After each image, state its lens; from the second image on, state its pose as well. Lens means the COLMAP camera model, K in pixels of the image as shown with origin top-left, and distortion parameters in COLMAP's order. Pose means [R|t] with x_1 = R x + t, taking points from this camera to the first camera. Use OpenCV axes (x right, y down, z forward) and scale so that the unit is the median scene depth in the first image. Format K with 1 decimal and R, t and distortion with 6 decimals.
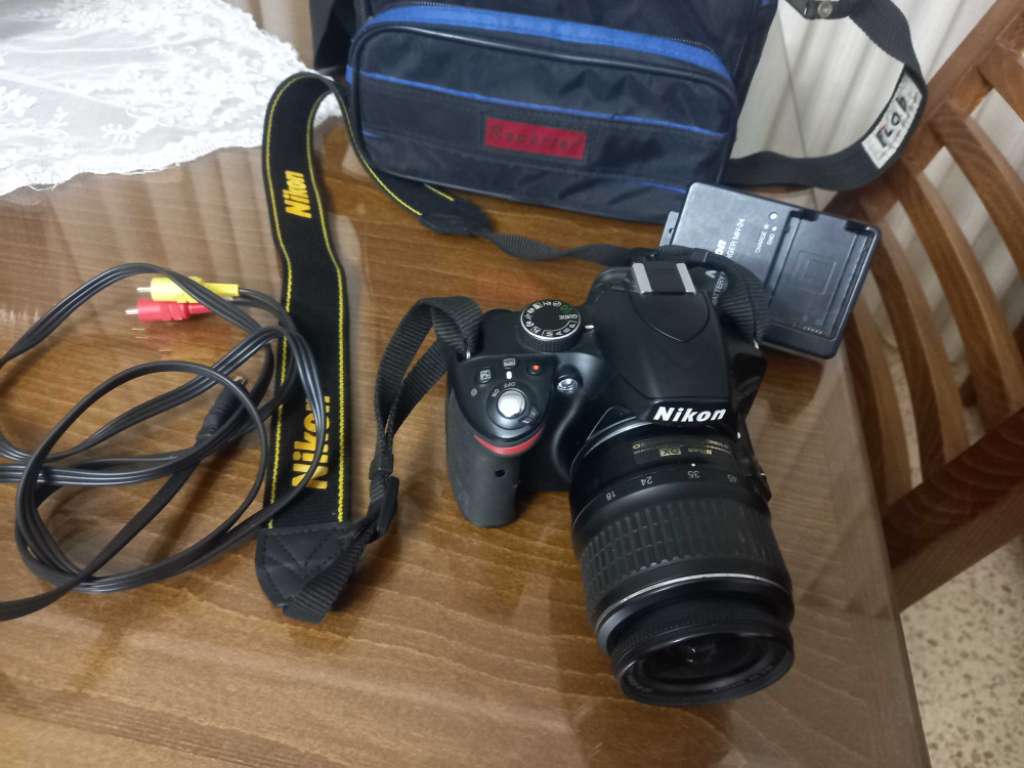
lens RADIAL K [[779.4, 0, 512.0], [0, 779.4, 384.0], [0, 0, 1]] dist [-0.002813, -0.001555]
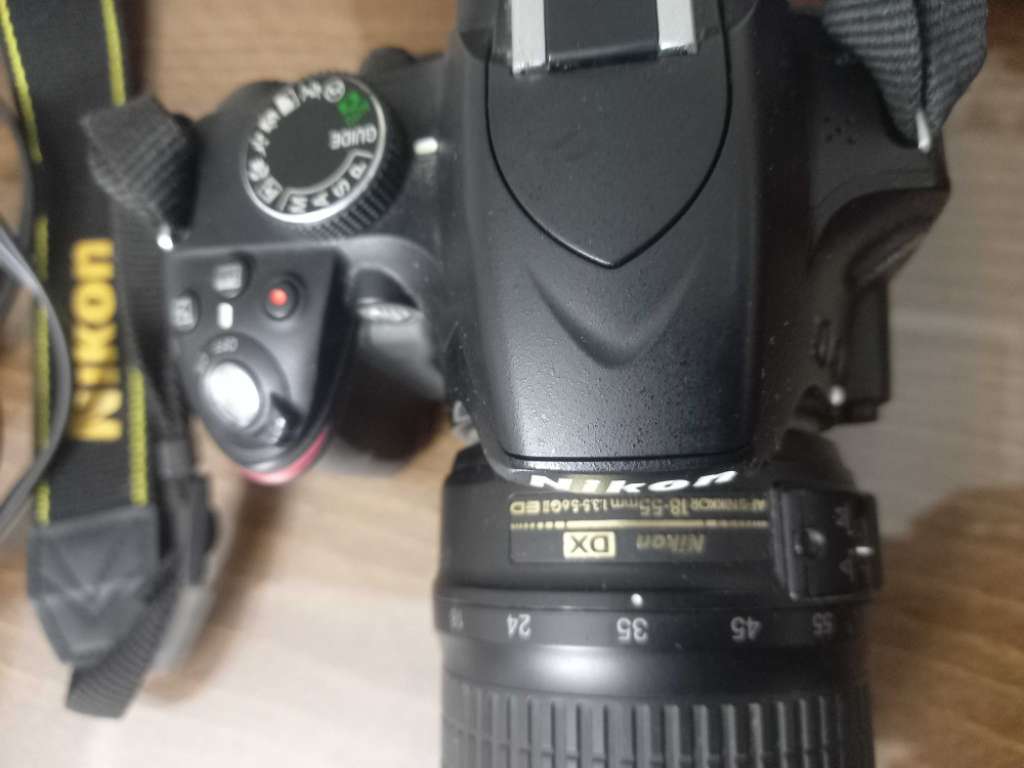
lens RADIAL K [[779.4, 0, 512.0], [0, 779.4, 384.0], [0, 0, 1]] dist [-0.002813, -0.001555]
pose [[0.965824, 0.003602, -0.259173, 0.247018], [0.136598, 0.842709, 0.520752, -0.173717], [0.220283, -0.538358, 0.813416, 0.666304]]
